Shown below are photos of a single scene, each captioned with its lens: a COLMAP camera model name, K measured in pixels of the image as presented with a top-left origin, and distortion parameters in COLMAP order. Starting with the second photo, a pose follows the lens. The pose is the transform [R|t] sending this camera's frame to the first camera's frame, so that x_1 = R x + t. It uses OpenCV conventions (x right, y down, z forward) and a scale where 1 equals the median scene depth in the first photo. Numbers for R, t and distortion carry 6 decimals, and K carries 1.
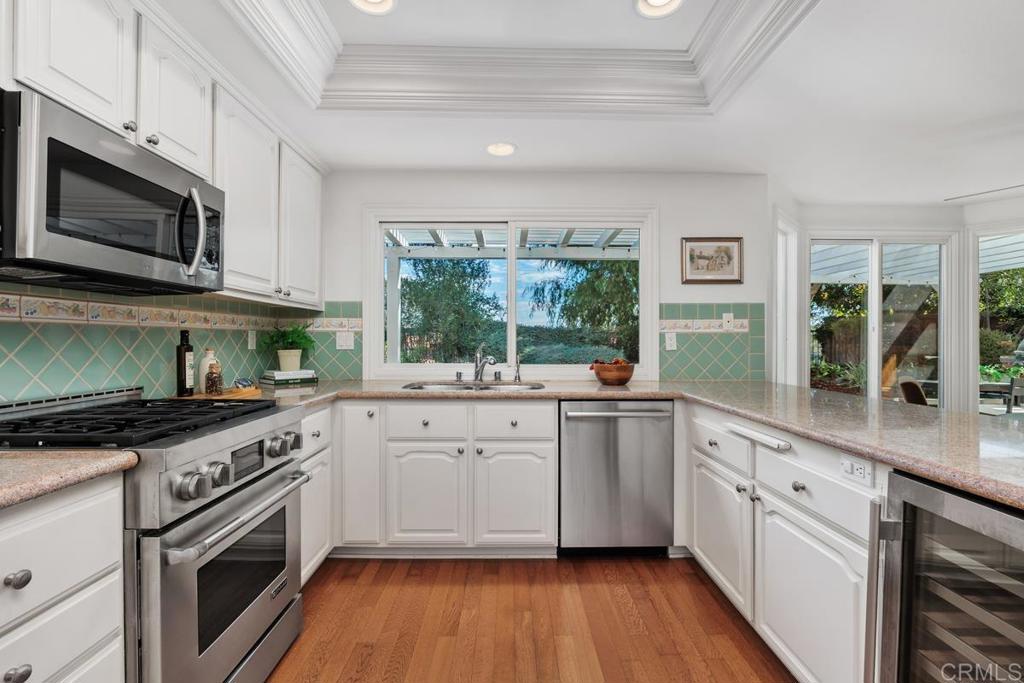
lens RADIAL K [[465.1, 0, 513.6], [0, 465.1, 340.2], [0, 0, 1]] dist [0.024611, 0.000466]
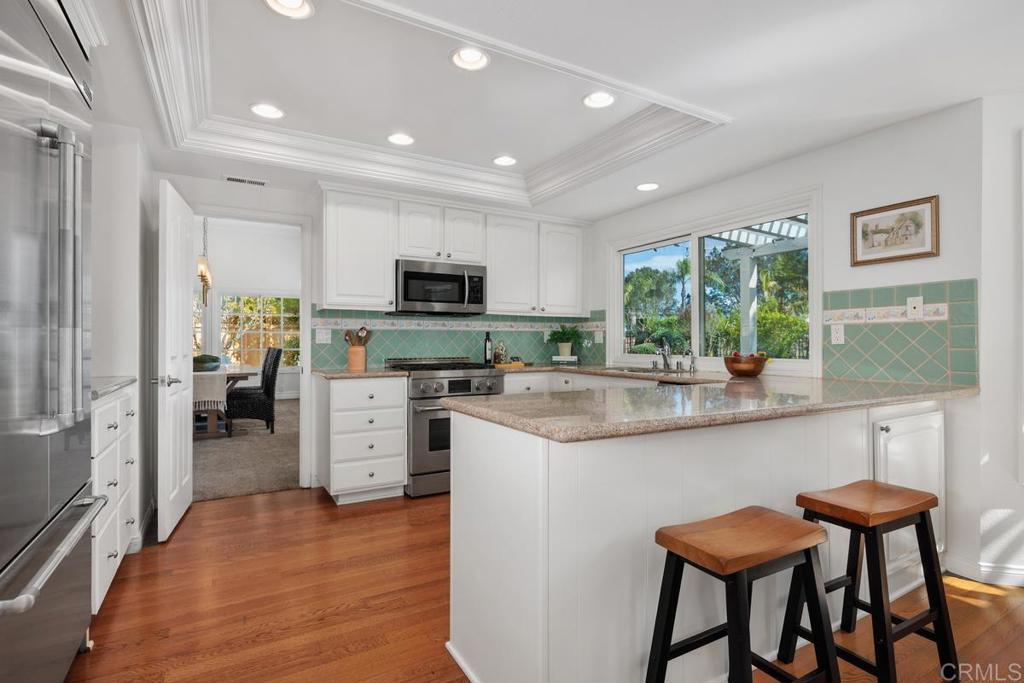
lens RADIAL K [[499.3, 0, 510.7], [0, 499.3, 339.3], [0, 0, 1]] dist [0.001987, 0.000253]
pose [[0.481314, -0.005893, -0.876529, 0.864936], [0.000618, 0.999979, -0.006383, 0.017735], [0.876548, 0.002530, 0.481308, 0.009205]]
